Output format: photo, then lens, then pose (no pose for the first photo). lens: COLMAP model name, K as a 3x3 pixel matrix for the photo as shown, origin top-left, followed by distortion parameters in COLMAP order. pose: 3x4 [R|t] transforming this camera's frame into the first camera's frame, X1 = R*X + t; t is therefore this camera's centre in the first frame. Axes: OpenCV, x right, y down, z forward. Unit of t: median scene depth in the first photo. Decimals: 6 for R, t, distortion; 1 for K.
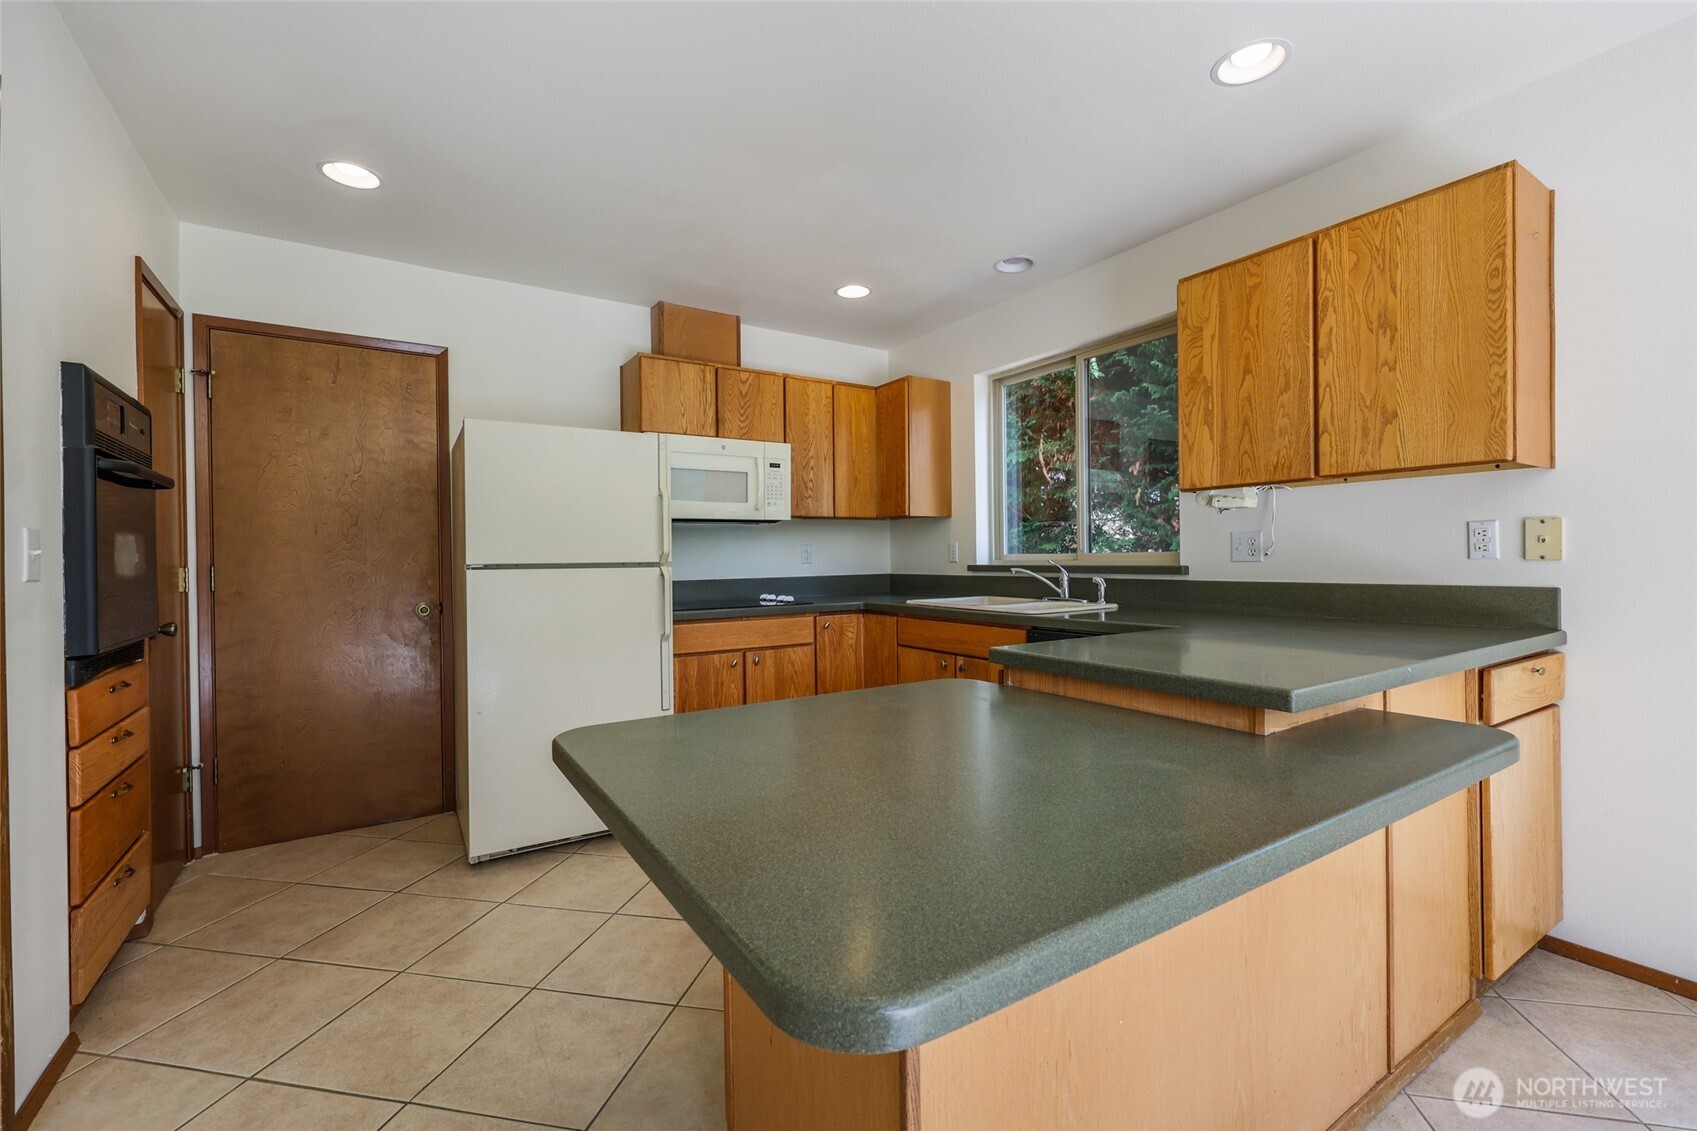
lens RADIAL K [[712.5, 0, 858.1], [0, 712.5, 560.4], [0, 0, 1]] dist [-0.010531, -0.000781]
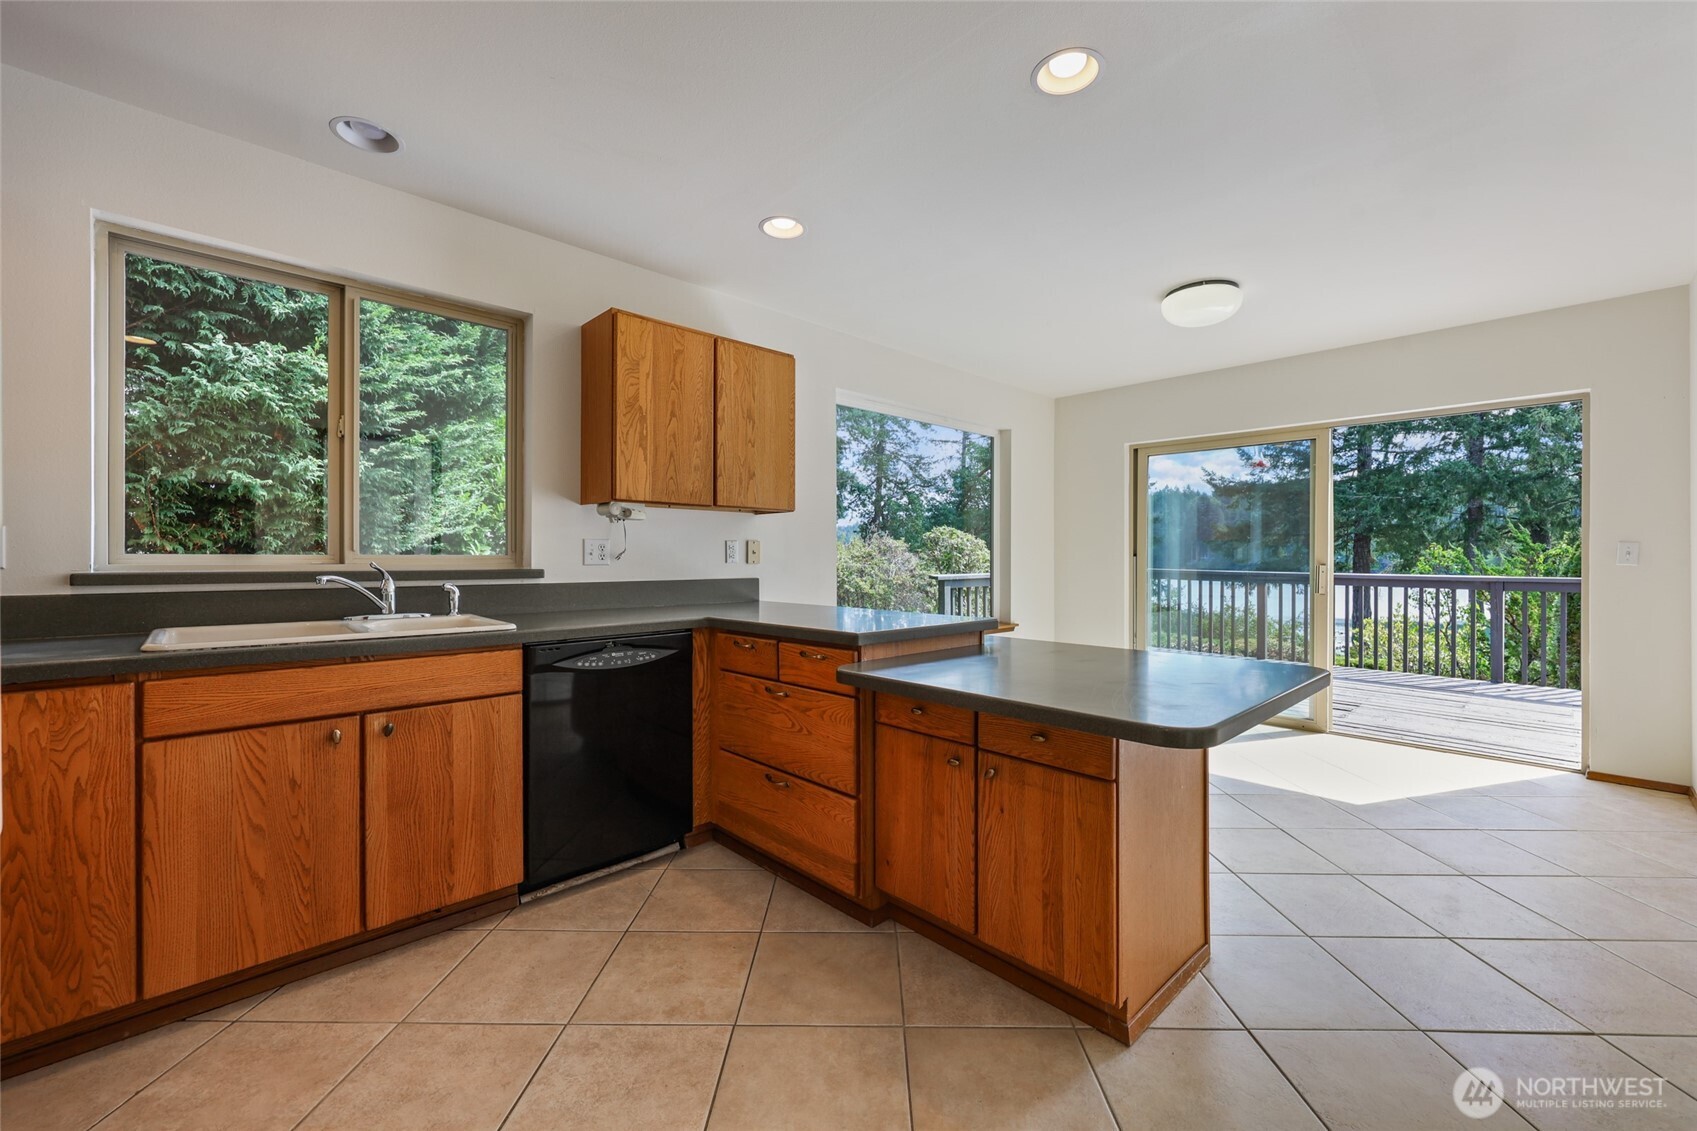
lens RADIAL K [[674.6, 0, 859.6], [0, 674.6, 561.8], [0, 0, 1]] dist [0.006290, -0.000620]
pose [[-0.179940, 0.005394, 0.983663, -0.671065], [0.004061, 0.999981, -0.004741, 0.004164], [-0.983669, 0.003142, -0.179959, 0.850556]]
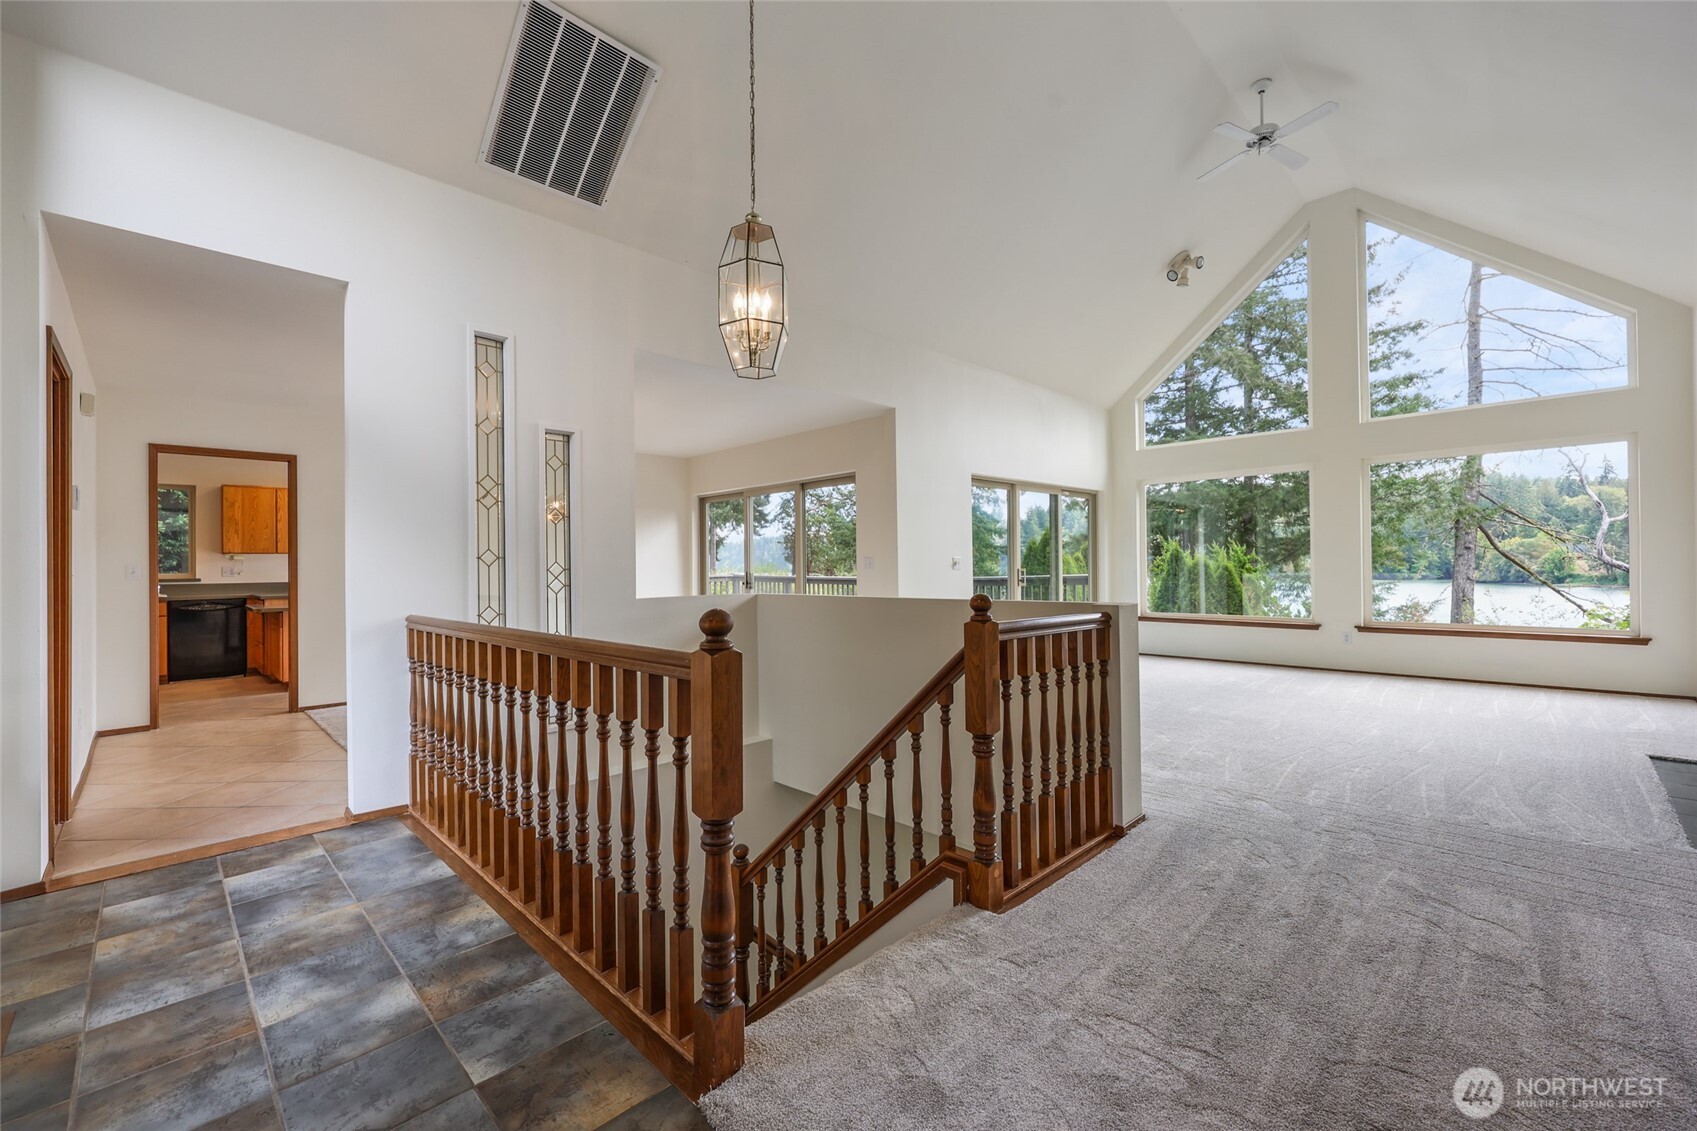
lens RADIAL K [[712.5, 0, 889.8], [0, 712.5, 560.7], [0, 0, 1]] dist [-0.010531, -0.000781]
pose [[-0.220361, 0.022638, 0.975156, -3.269018], [0.017444, 0.999662, -0.019265, 0.043800], [-0.975262, 0.012766, -0.220681, -1.174164]]
